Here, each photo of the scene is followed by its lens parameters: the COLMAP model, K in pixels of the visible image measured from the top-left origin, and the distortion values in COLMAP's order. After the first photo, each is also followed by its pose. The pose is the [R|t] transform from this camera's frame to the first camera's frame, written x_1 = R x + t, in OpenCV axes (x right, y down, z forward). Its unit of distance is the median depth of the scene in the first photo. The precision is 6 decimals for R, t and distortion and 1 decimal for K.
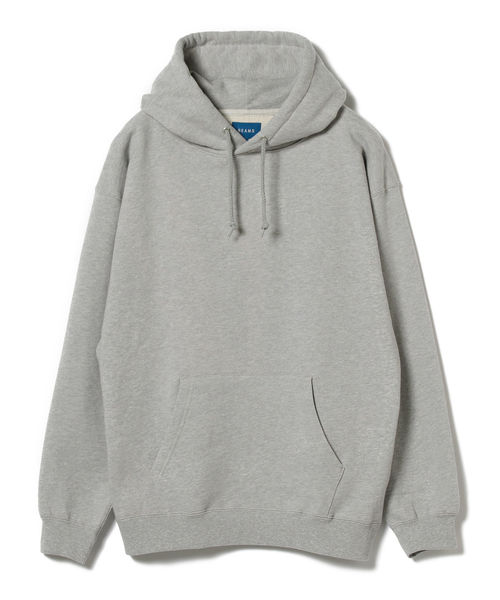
lens RADIAL K [[1784.2, 0, 250.2], [0, 1784.2, 298.7], [0, 0, 1]] dist [0.029658, 0.000000]
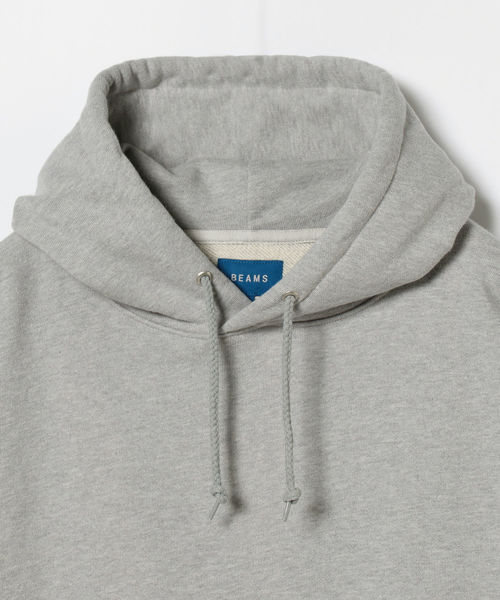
lens RADIAL K [[2698.5, 0, 250.2], [0, 2698.5, 300.4], [0, 0, 1]] dist [0.026565, 0.000000]
pose [[0.999915, 0.001144, -0.012995, 0.006126], [-0.002073, 0.997426, -0.071673, -0.037757], [0.012880, 0.071694, 0.997344, 0.309165]]
